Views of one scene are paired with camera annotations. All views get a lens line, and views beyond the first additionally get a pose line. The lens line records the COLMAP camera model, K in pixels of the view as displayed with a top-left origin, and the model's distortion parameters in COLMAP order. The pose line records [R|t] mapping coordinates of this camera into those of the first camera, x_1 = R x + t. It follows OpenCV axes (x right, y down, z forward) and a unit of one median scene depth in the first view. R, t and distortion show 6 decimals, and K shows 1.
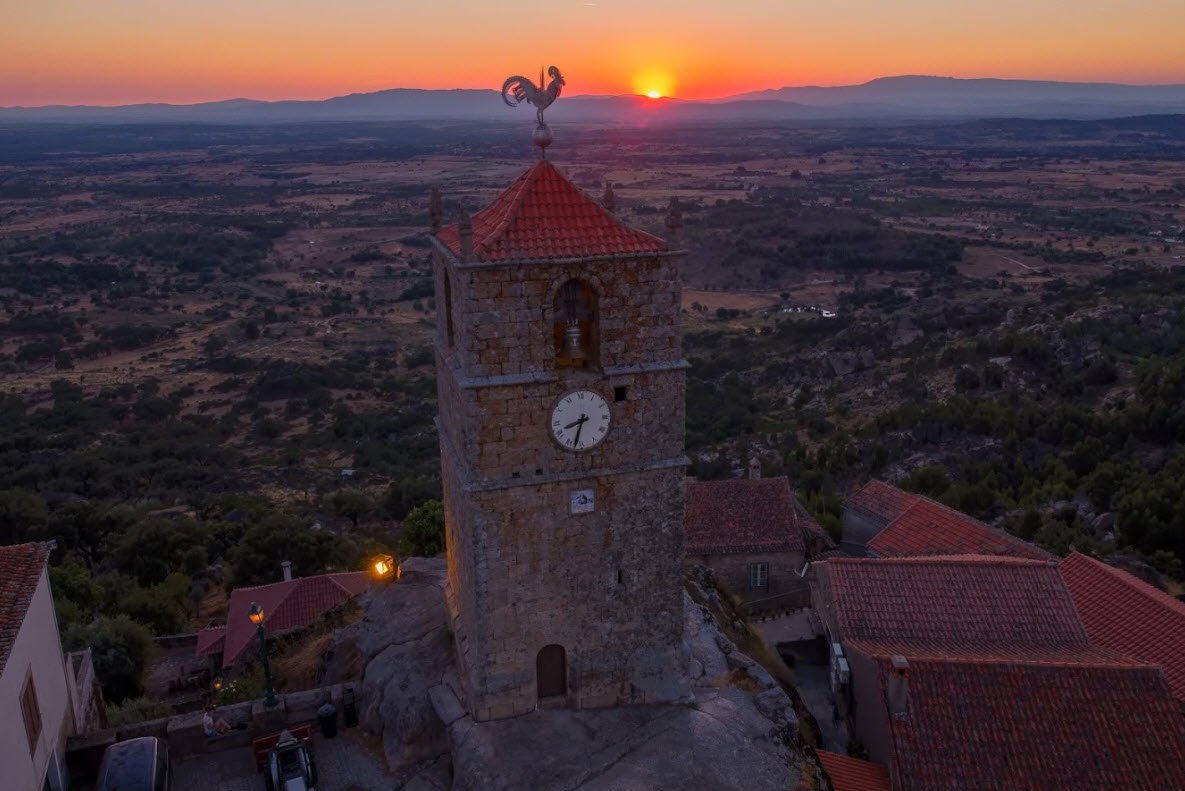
lens RADIAL K [[952.1, 0, 591.9], [0, 952.1, 397.9], [0, 0, 1]] dist [0.002809, 0.000067]
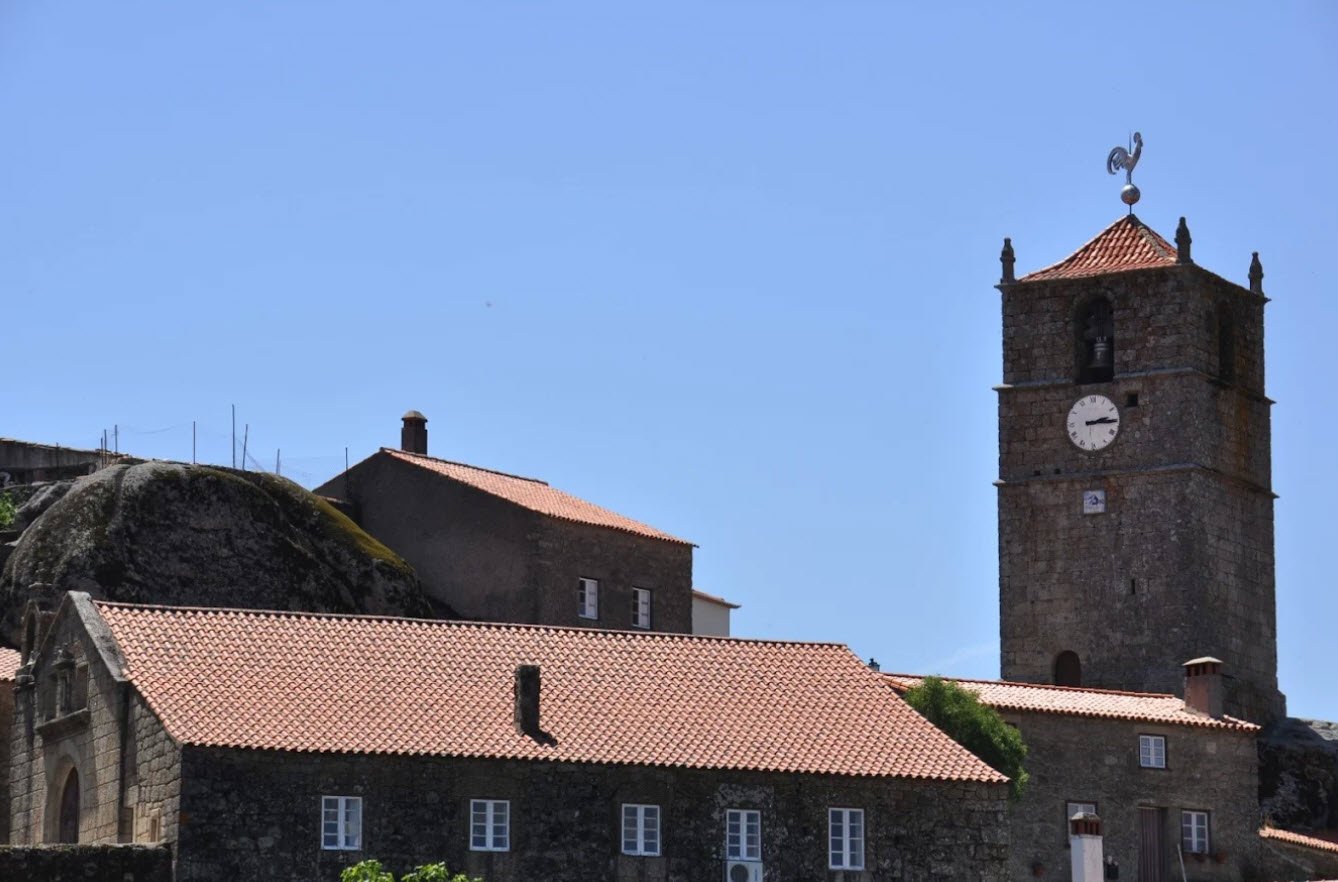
lens RADIAL K [[1453.4, 0, 669.6], [0, 1453.4, 439.8], [0, 0, 1]] dist [-0.000098, 0.000000]
pose [[0.757636, 0.017009, -0.652456, 0.699665], [-0.178374, 0.966999, -0.181921, 0.427340], [0.627830, 0.254211, 0.735667, -0.524157]]
